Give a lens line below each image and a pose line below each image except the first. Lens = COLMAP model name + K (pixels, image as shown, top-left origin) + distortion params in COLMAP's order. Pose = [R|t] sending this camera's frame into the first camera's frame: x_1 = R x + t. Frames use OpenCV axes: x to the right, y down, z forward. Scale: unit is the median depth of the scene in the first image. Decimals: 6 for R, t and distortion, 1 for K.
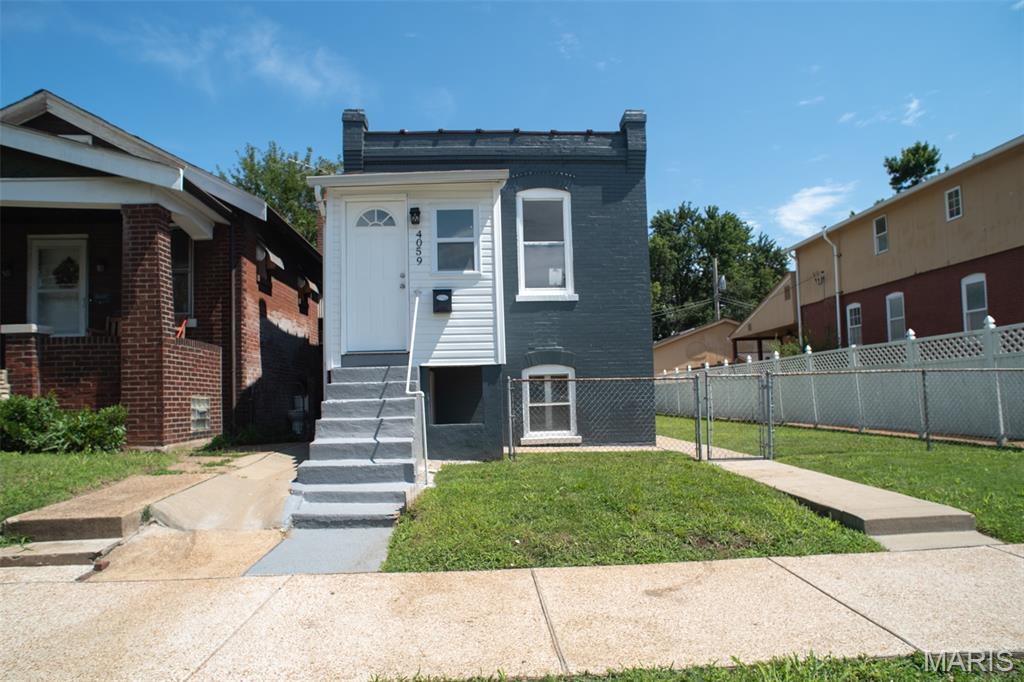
lens RADIAL K [[588.3, 0, 529.8], [0, 588.3, 366.0], [0, 0, 1]] dist [-0.070592, 0.035690]
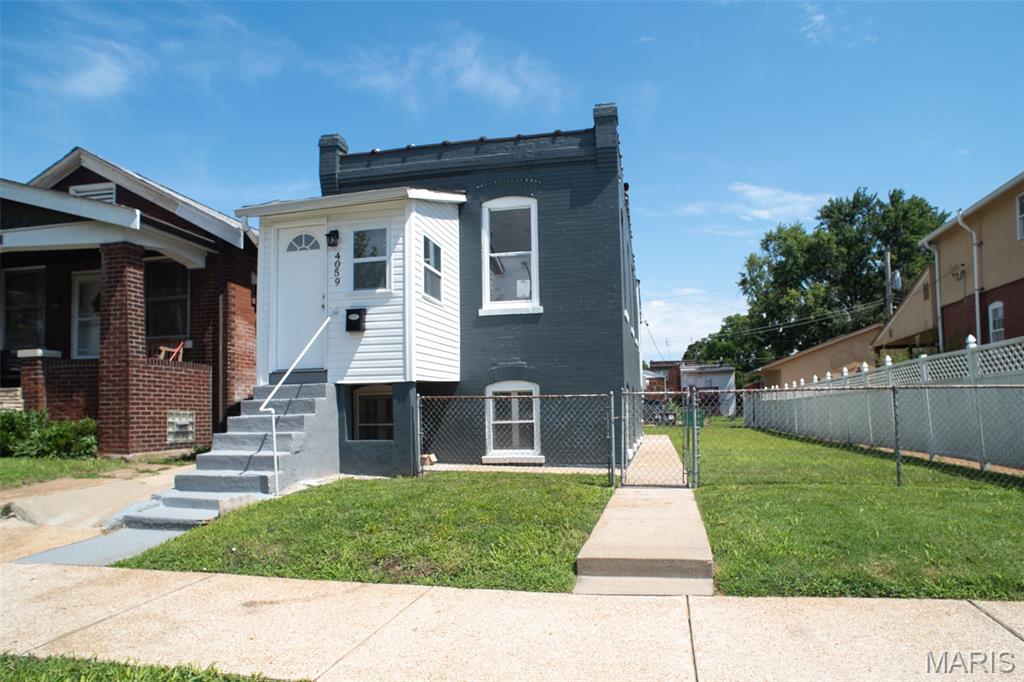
lens RADIAL K [[627.5, 0, 543.0], [0, 627.5, 386.4], [0, 0, 1]] dist [-0.058424, 0.022533]
pose [[0.968688, -0.001036, -0.248280, 0.367404], [0.003914, 0.999931, 0.011097, -0.004743], [0.248251, -0.011721, 0.968625, 0.020198]]
